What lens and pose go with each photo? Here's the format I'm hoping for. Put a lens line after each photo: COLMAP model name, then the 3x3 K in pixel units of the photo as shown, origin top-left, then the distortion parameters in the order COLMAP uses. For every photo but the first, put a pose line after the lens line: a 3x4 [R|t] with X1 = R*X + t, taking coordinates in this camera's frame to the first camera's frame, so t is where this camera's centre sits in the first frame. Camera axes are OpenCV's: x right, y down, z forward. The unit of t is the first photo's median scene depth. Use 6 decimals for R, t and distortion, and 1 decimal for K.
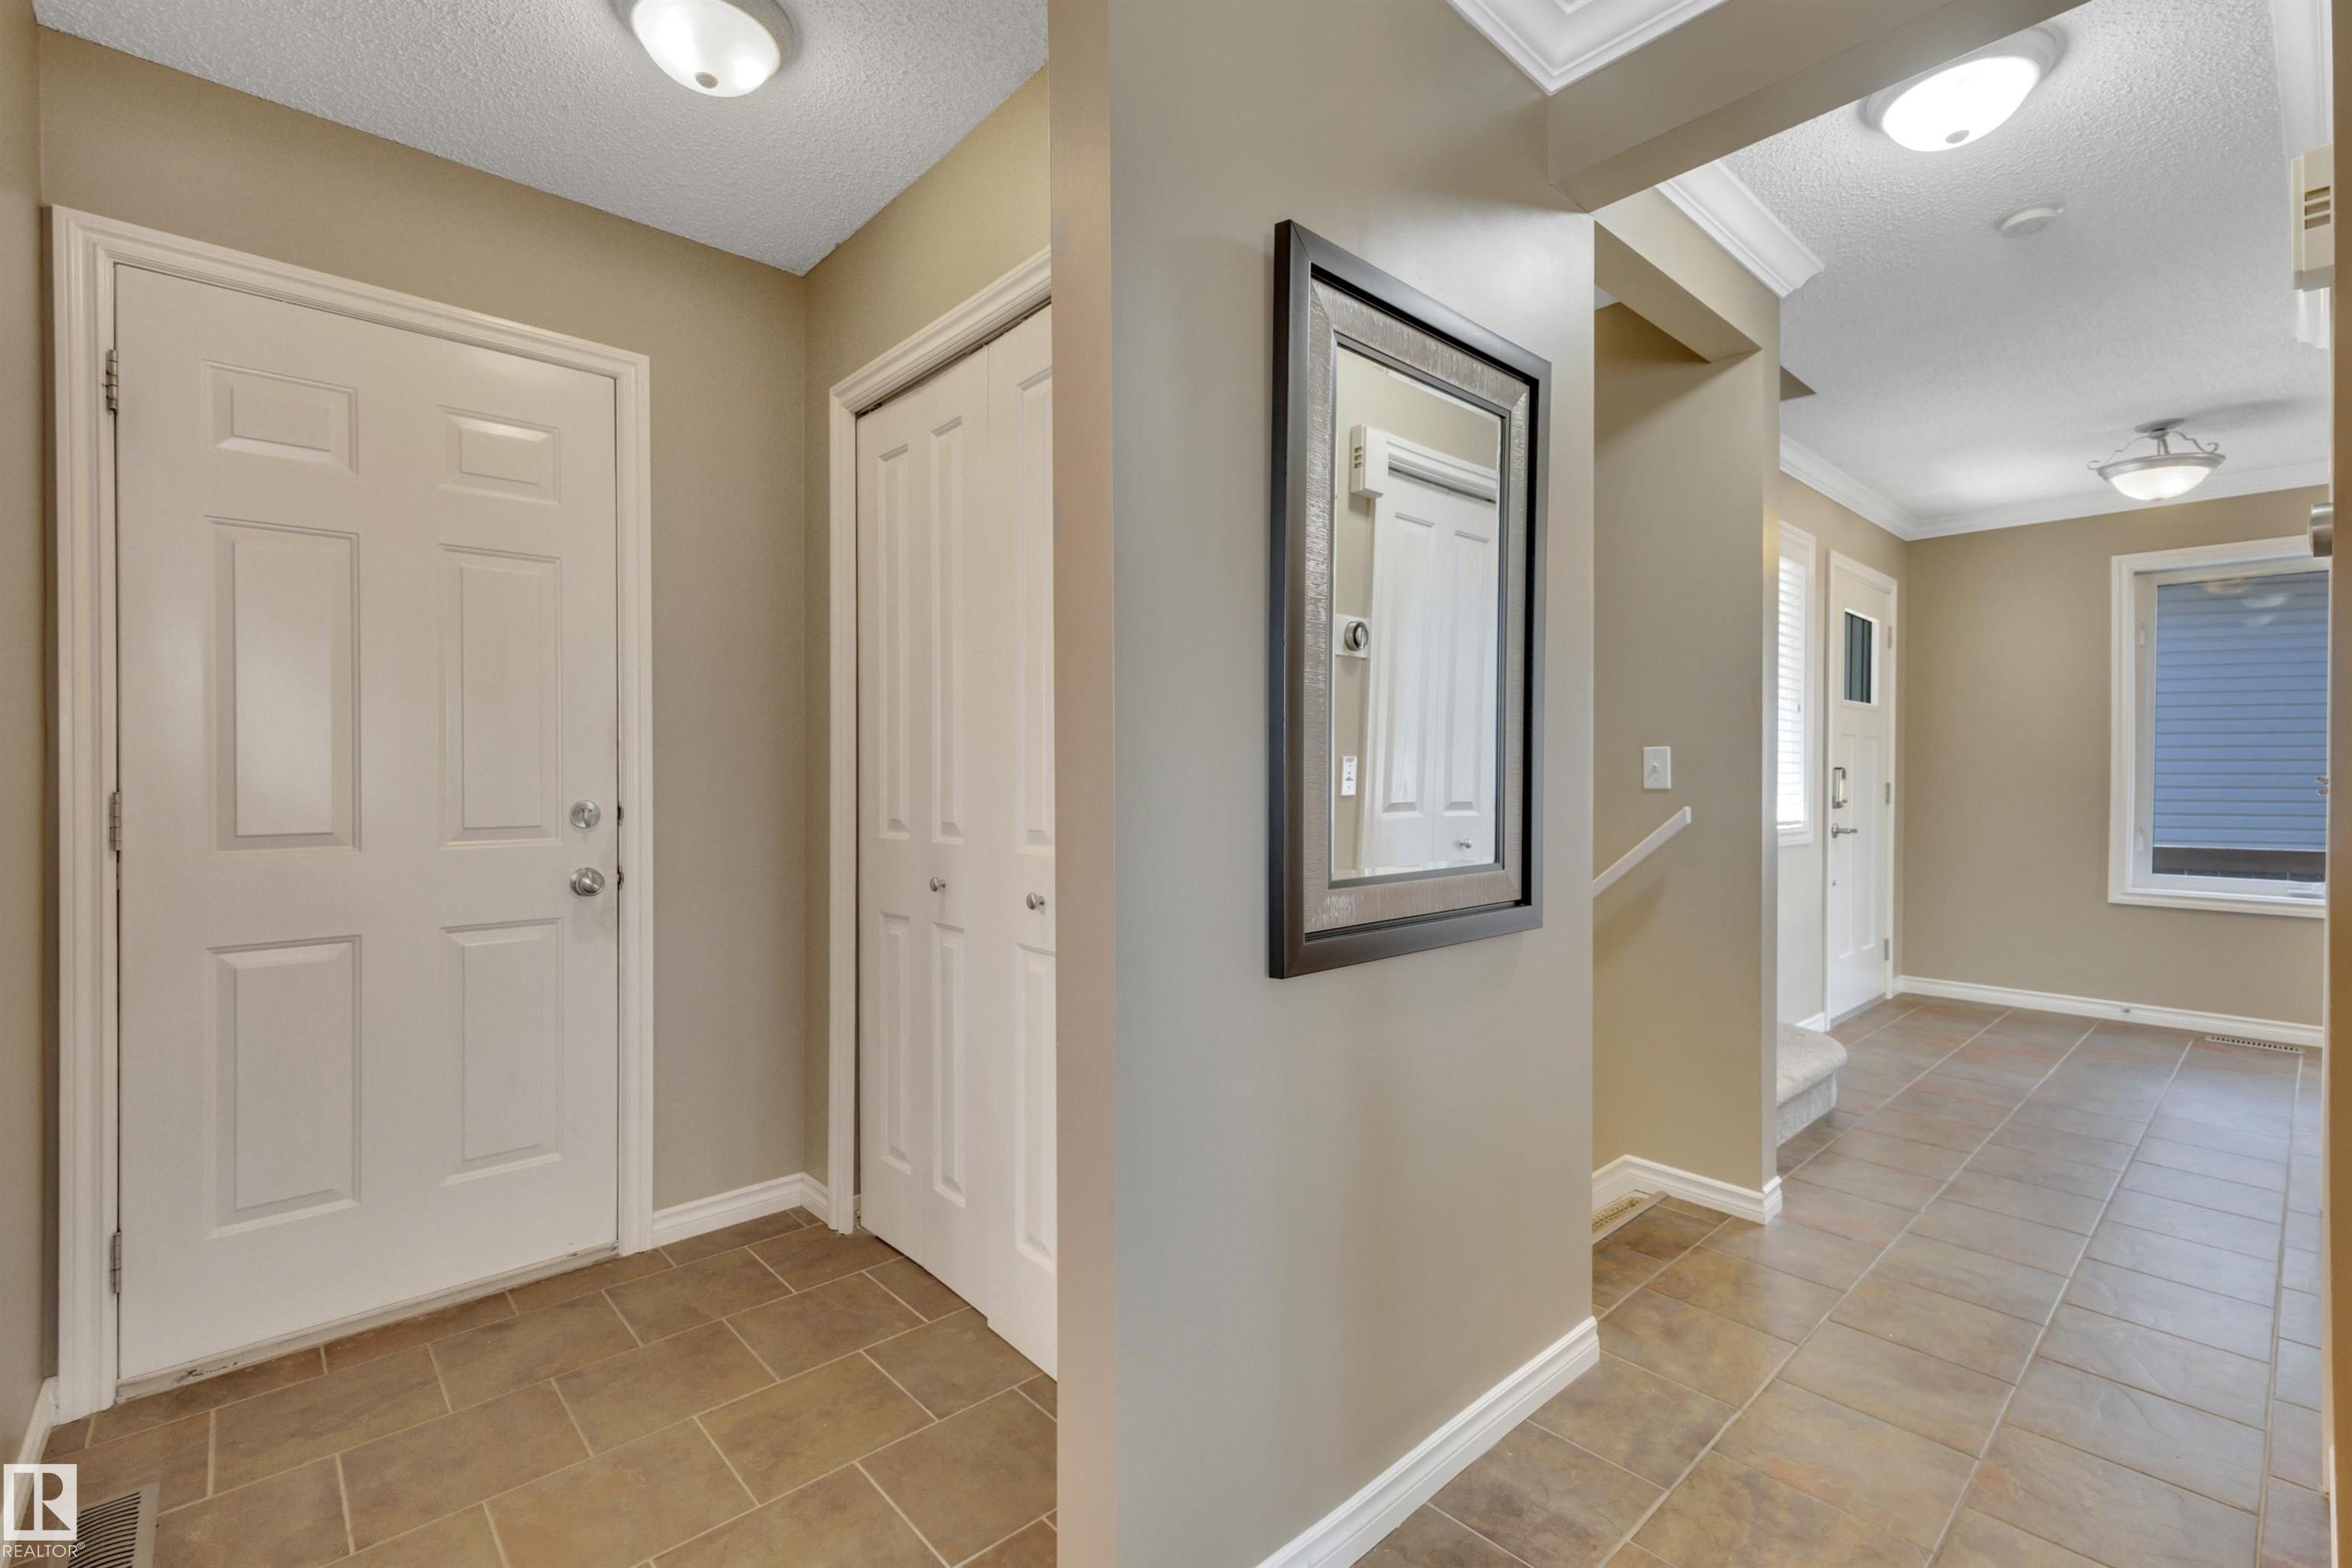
lens RADIAL K [[1036.5, 0, 1173.0], [0, 1036.5, 778.6], [0, 0, 1]] dist [0.009566, -0.000493]
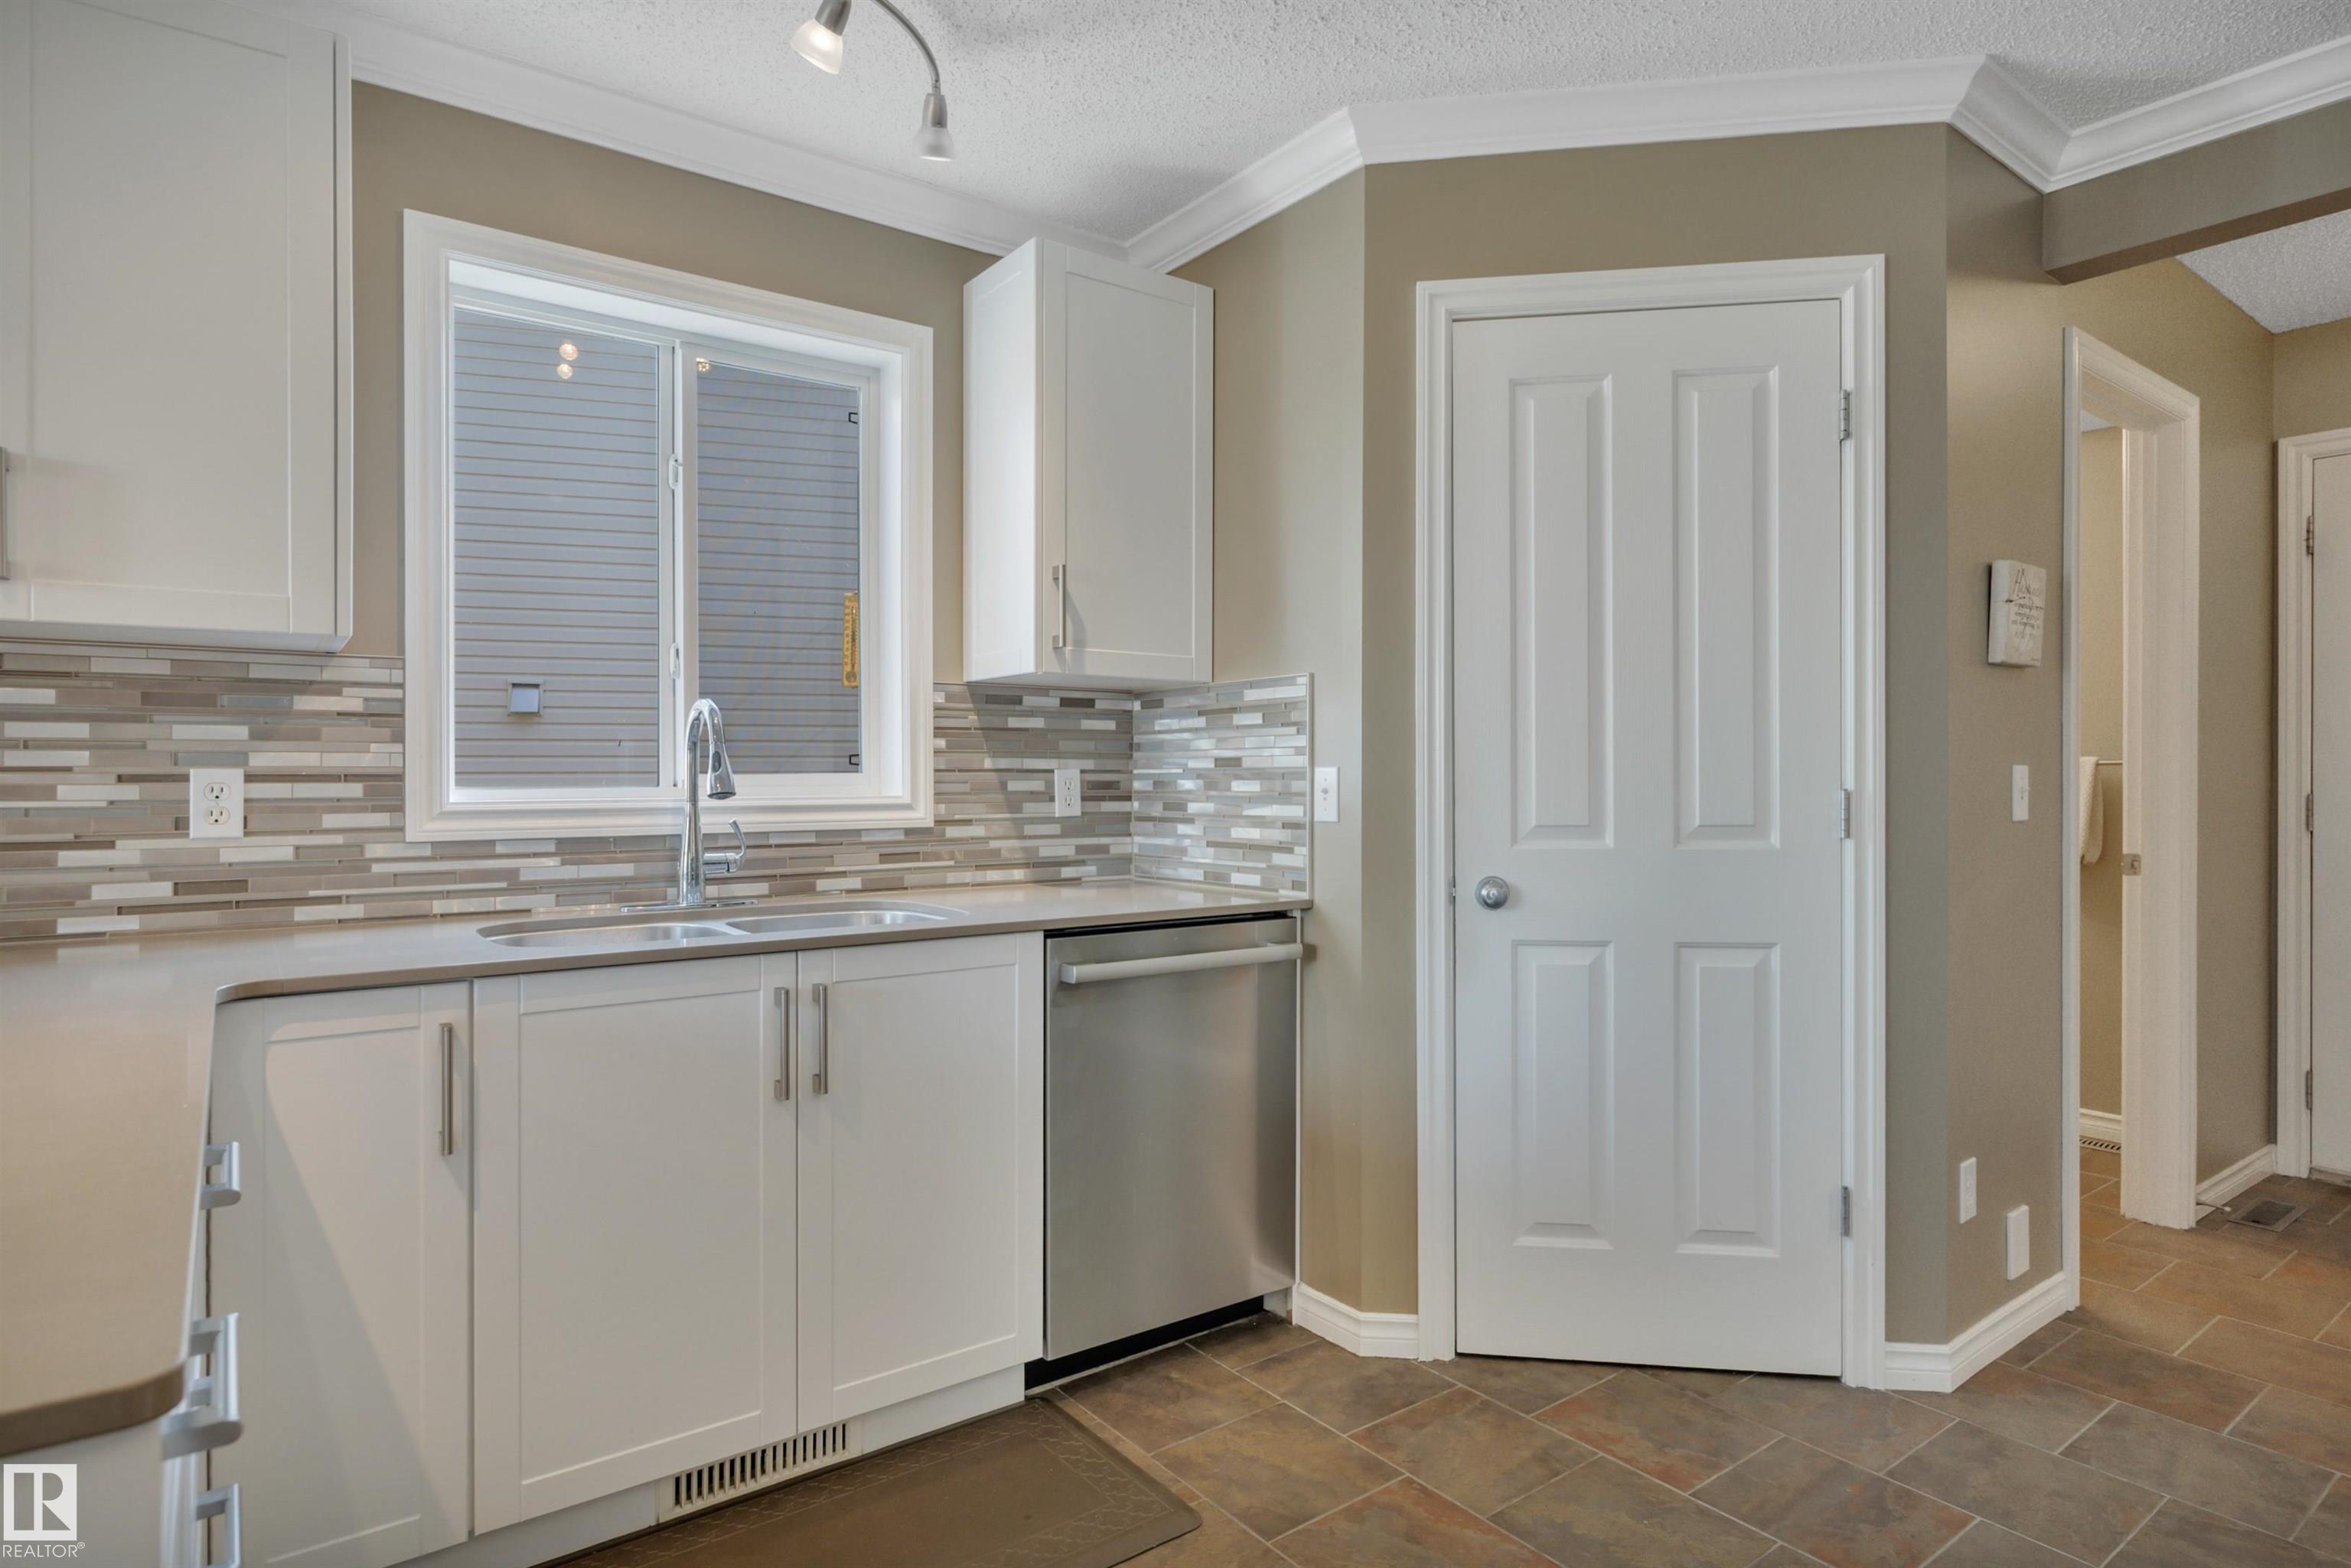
lens RADIAL K [[1261.8, 0, 1175.5], [0, 1261.8, 785.2], [0, 0, 1]] dist [-0.009727, 0.000237]
pose [[-0.100956, 0.013727, -0.994796, 0.837587], [0.002491, 0.999905, 0.013545, -0.023044], [0.994888, -0.001111, -0.100981, -0.414667]]
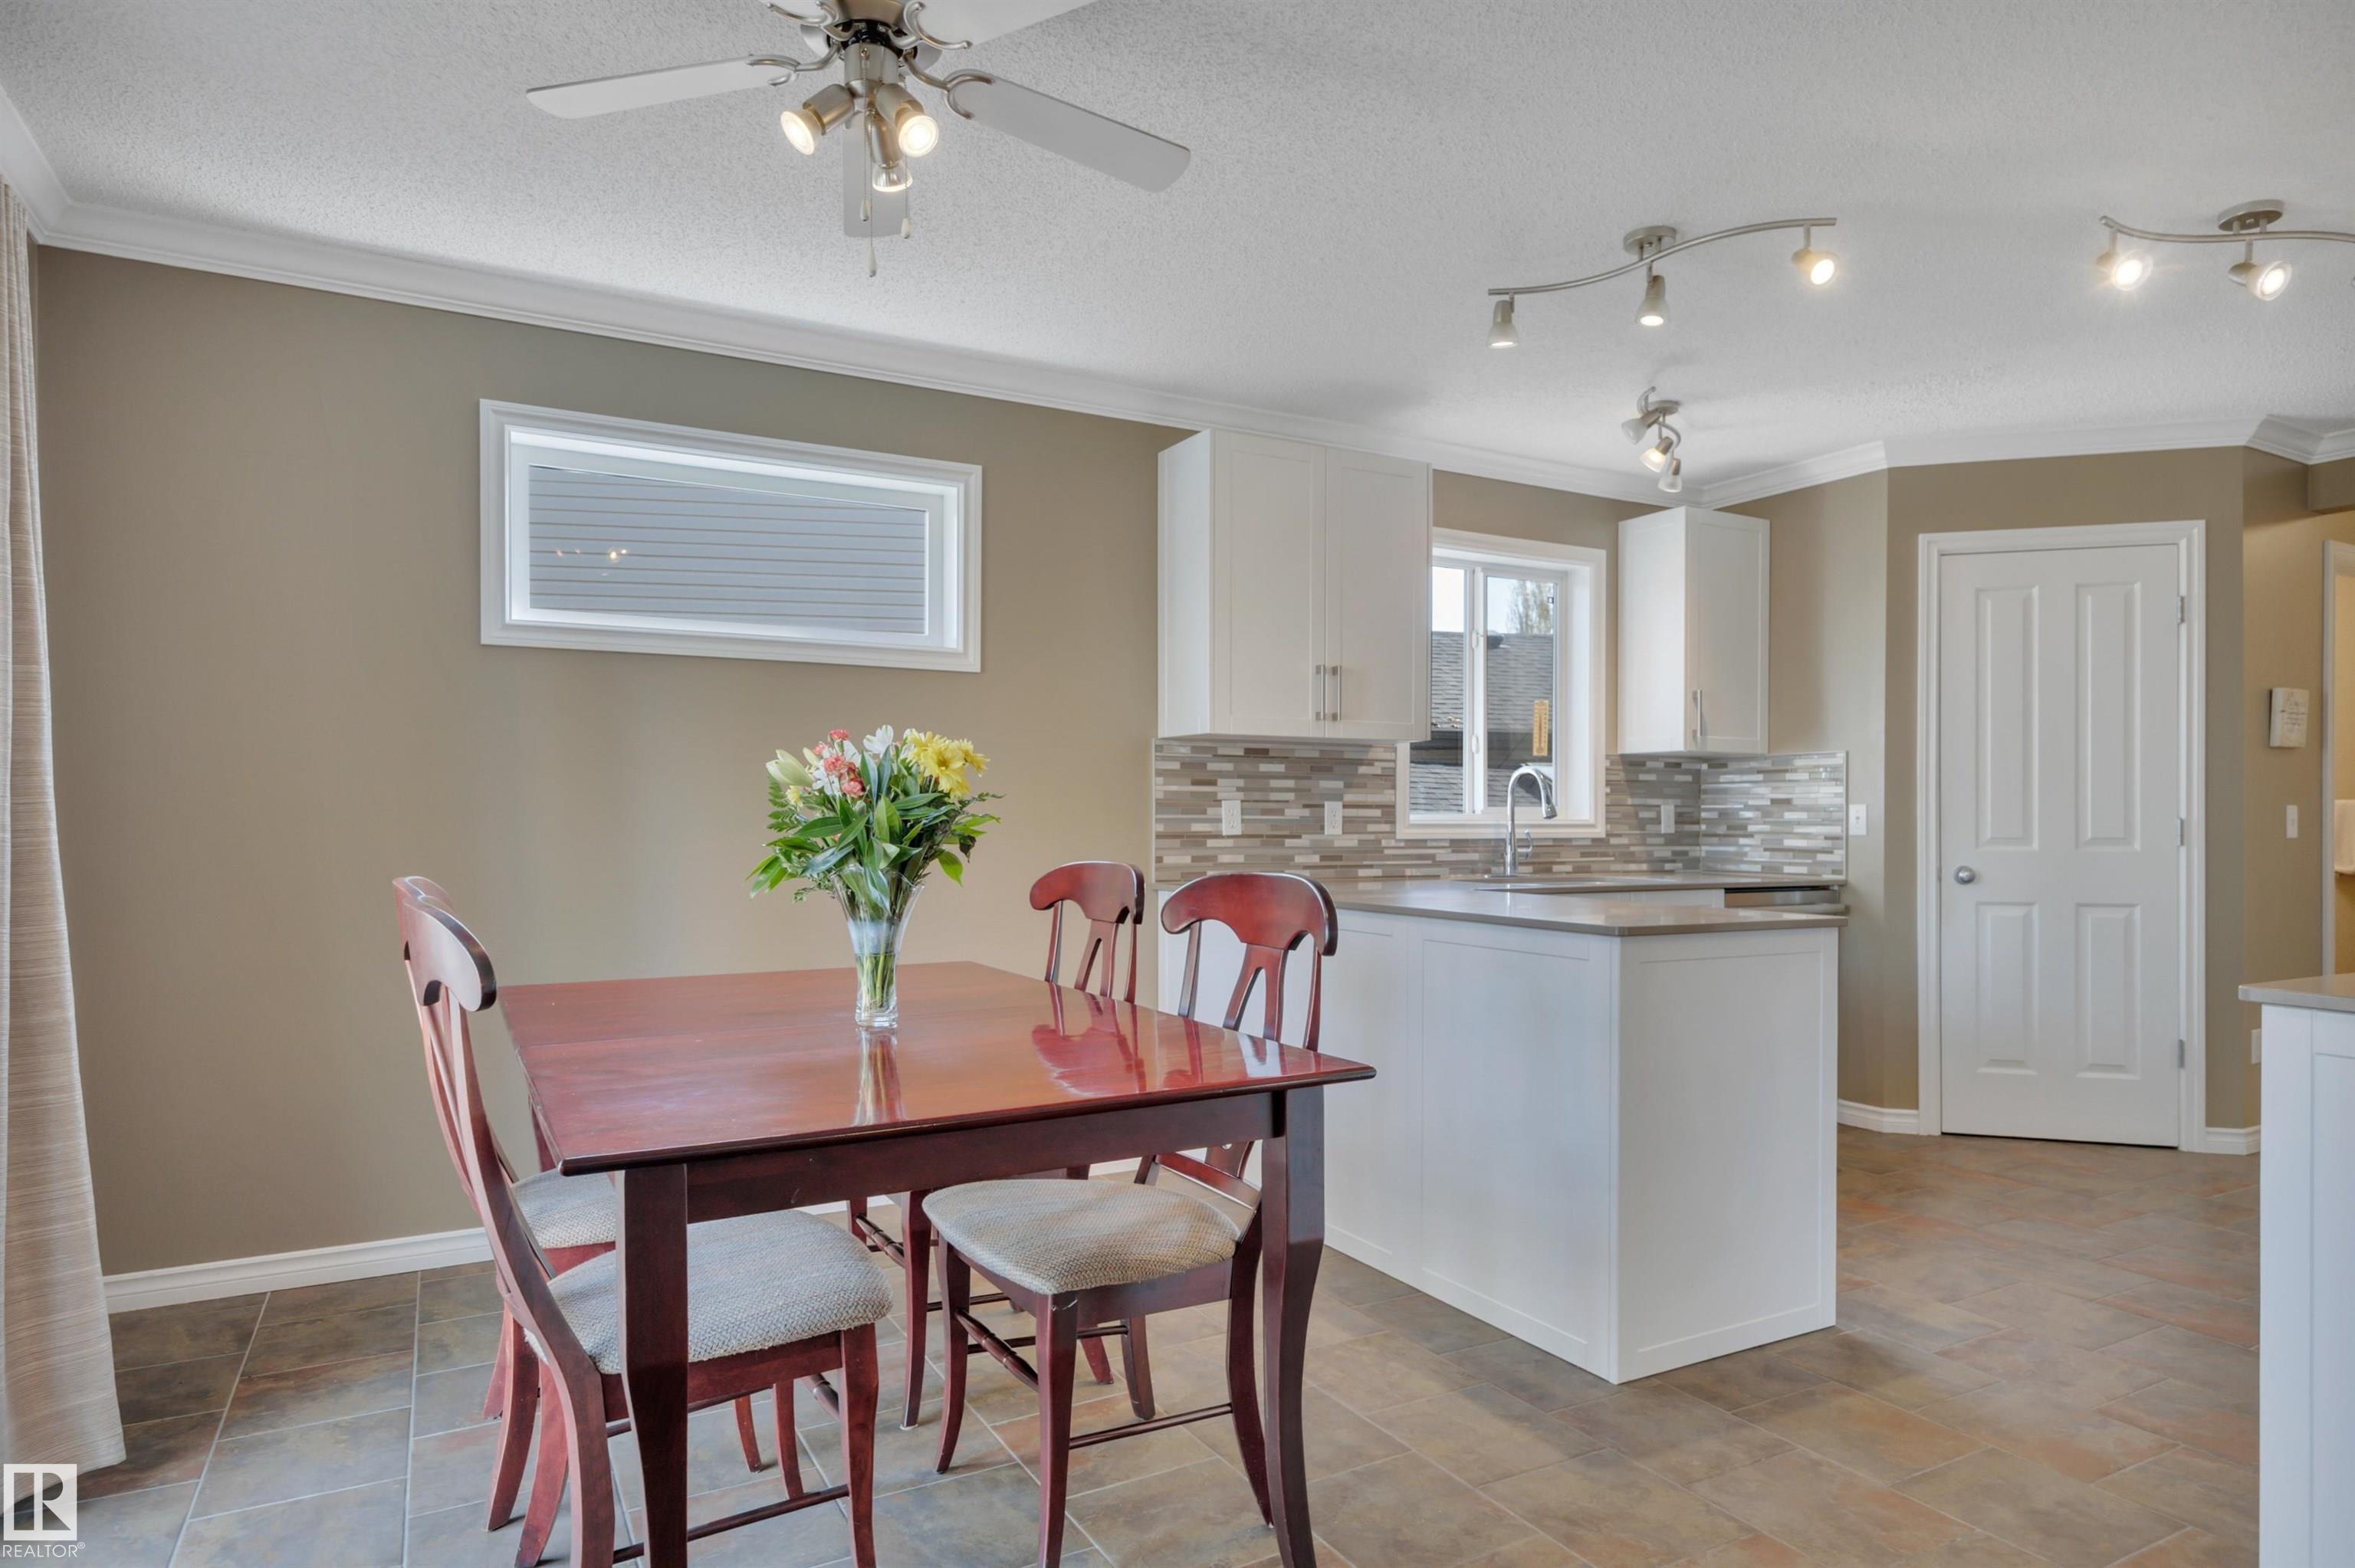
lens RADIAL K [[1378.0, 0, 1173.6], [0, 1378.0, 815.3], [0, 0, 1]] dist [0.014238, -0.011206]
pose [[-0.227455, 0.004127, -0.973780, 2.059359], [-0.003138, 0.999983, 0.004971, -0.013717], [0.973784, 0.004186, -0.227438, -0.944272]]
